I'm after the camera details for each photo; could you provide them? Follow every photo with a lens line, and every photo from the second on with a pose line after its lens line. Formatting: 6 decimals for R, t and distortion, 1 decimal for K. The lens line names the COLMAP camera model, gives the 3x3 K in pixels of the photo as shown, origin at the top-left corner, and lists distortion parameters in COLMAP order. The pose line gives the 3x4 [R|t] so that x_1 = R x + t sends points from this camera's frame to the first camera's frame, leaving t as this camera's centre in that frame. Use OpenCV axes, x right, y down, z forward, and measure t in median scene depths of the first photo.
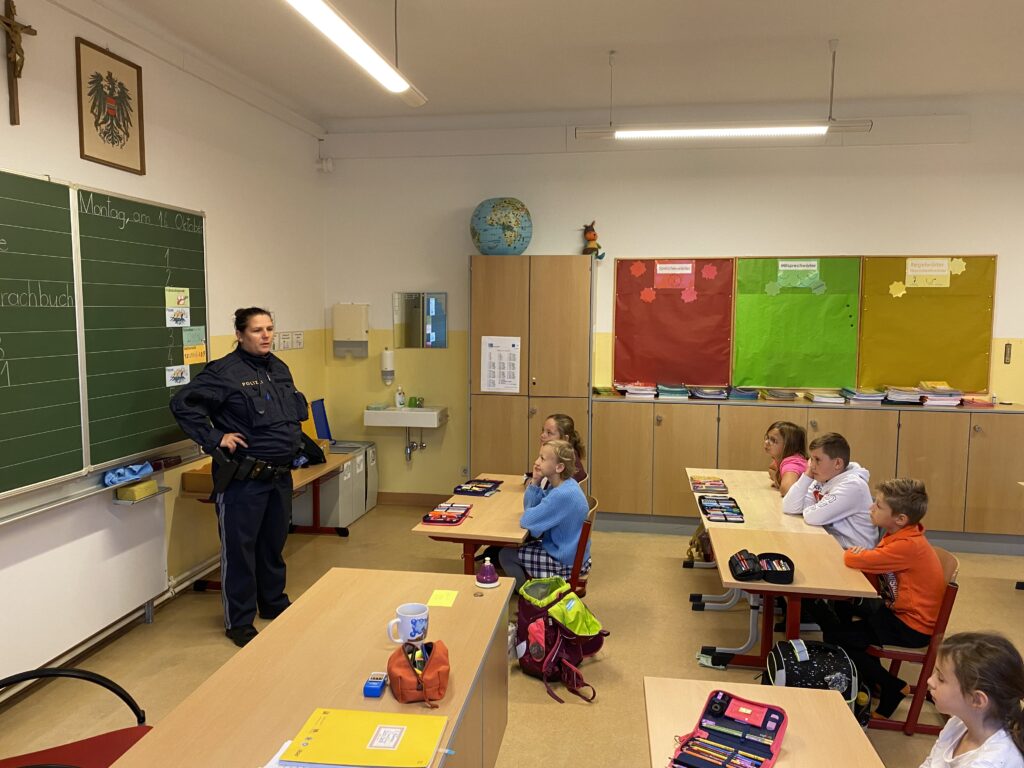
lens RADIAL K [[821.8, 0, 504.9], [0, 821.8, 390.6], [0, 0, 1]] dist [0.056204, -0.005366]
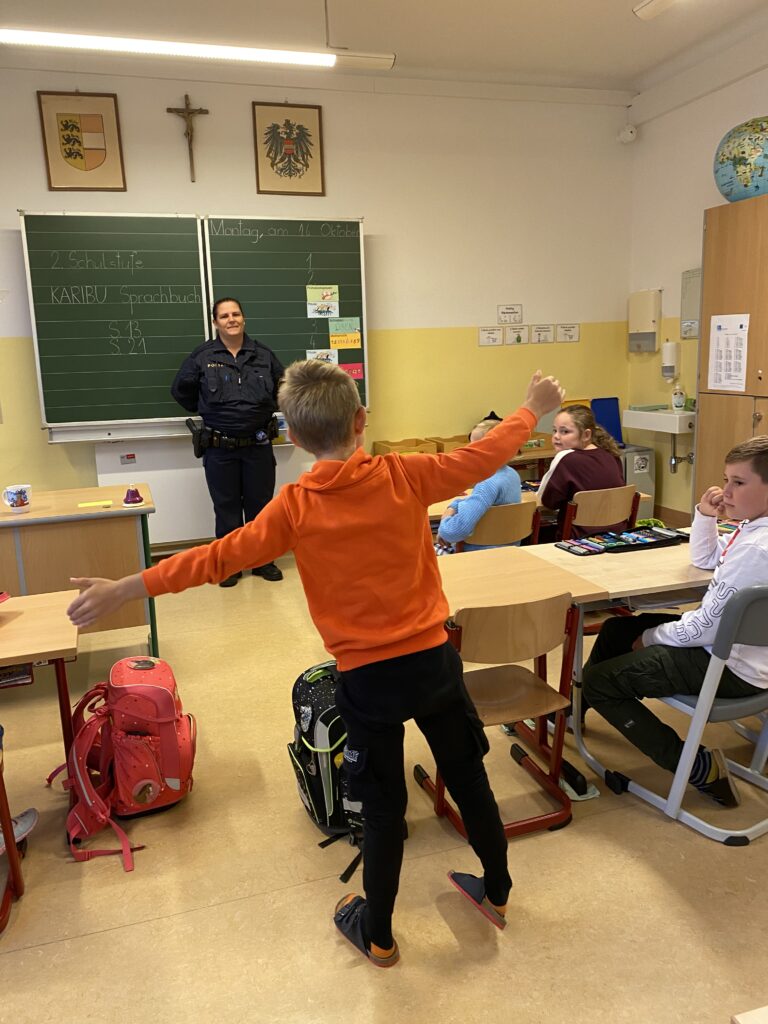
lens RADIAL K [[821.8, 0, 380.0], [0, 821.8, 506.5], [0, 0, 1]] dist [0.056204, -0.005366]
pose [[0.427865, 0.144342, -0.892243, 0.784124], [-0.057694, 0.989514, 0.132412, 0.034862], [0.902000, -0.005178, 0.431706, 0.530796]]
